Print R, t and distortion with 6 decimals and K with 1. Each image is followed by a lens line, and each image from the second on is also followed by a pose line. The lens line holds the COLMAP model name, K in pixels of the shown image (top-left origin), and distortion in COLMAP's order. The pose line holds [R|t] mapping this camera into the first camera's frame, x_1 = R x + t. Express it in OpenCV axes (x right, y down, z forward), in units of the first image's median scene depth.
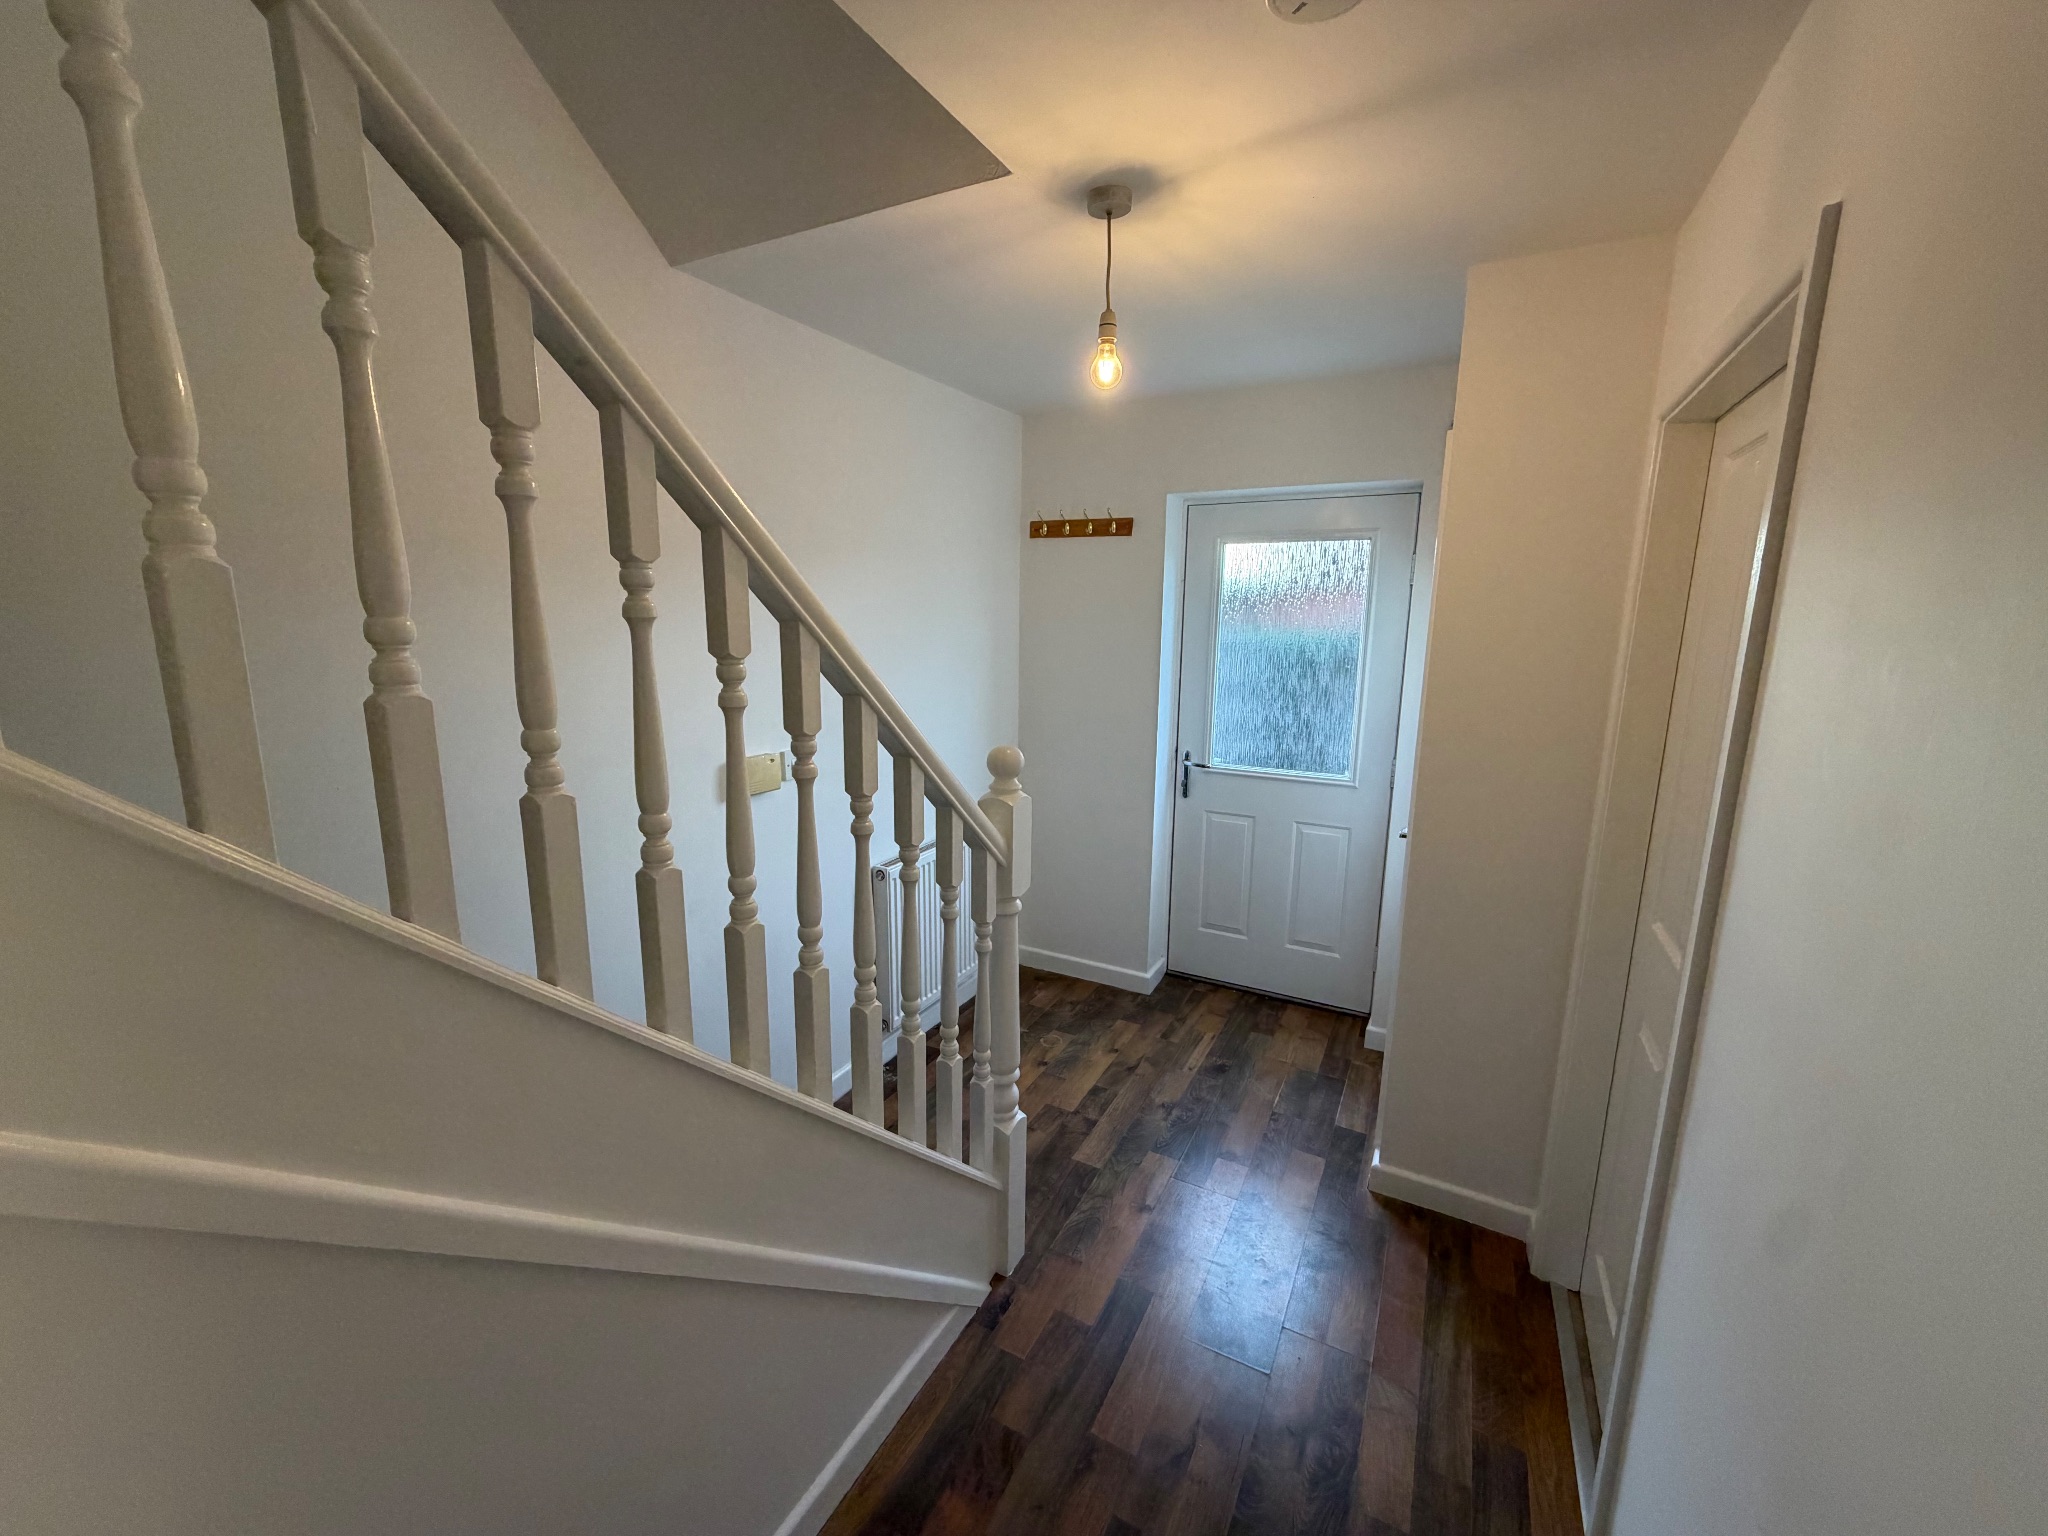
lens RADIAL K [[812.3, 0, 1018.0], [0, 812.3, 765.7], [0, 0, 1]] dist [0.001694, -0.000073]
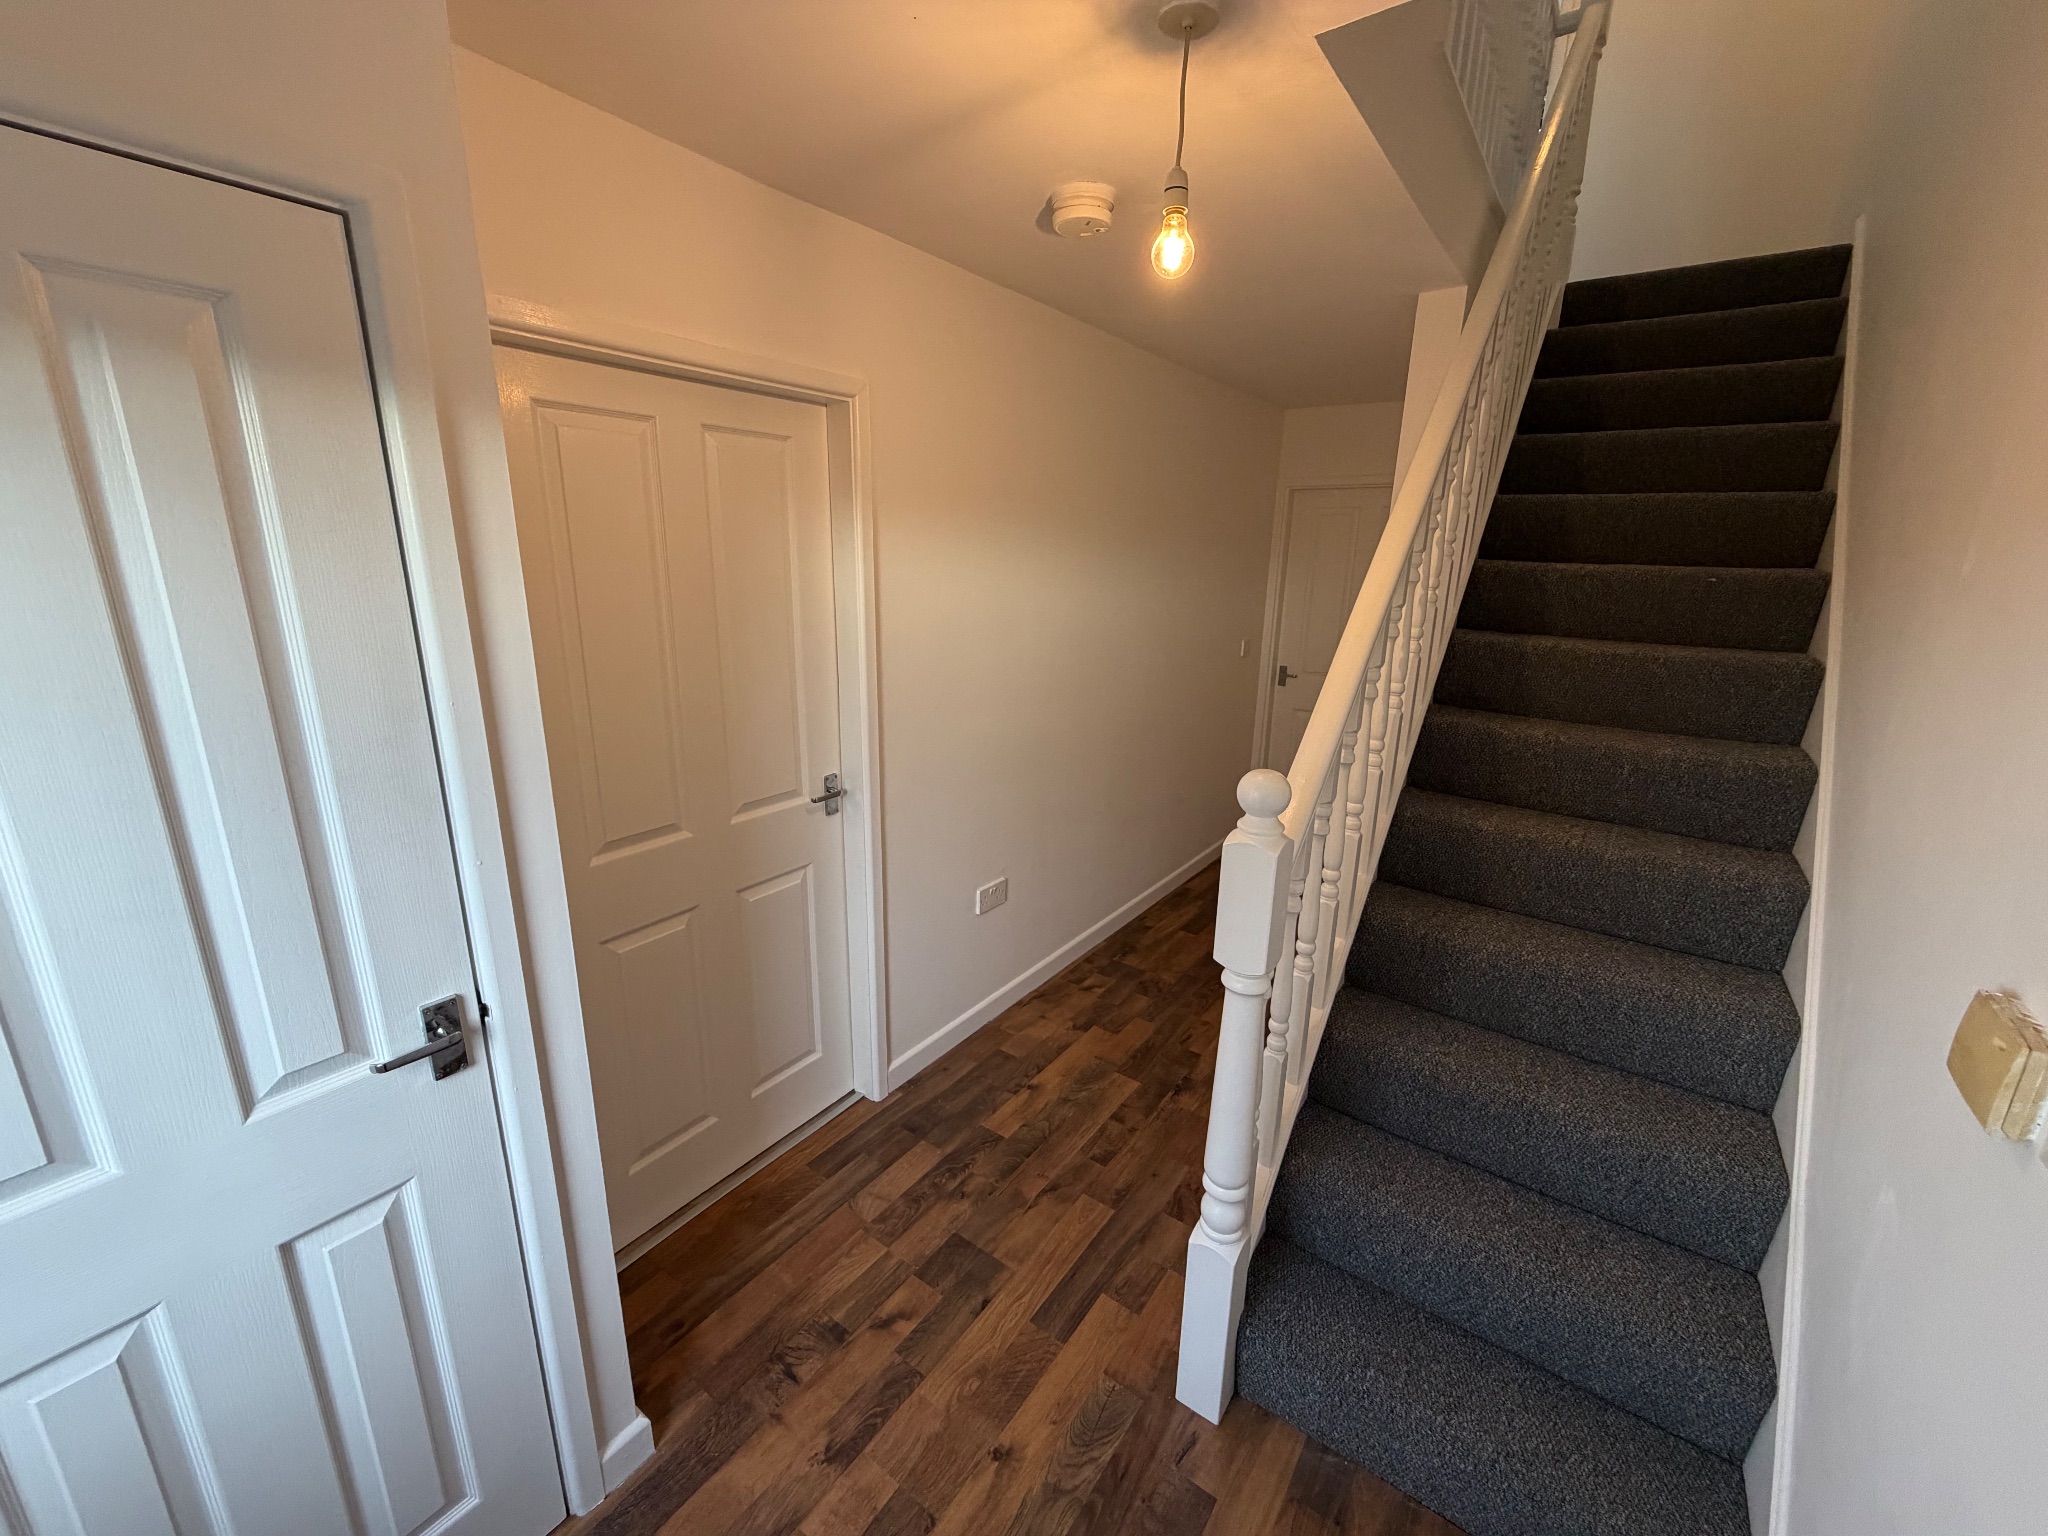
lens RADIAL K [[812.3, 0, 1022.8], [0, 812.3, 770.0], [0, 0, 1]] dist [0.001694, -0.000073]
pose [[-0.992124, -0.053800, 0.113121, 0.114265], [-0.000410, 0.904457, 0.426565, -0.333184], [-0.125263, 0.423158, -0.897355, 1.697308]]
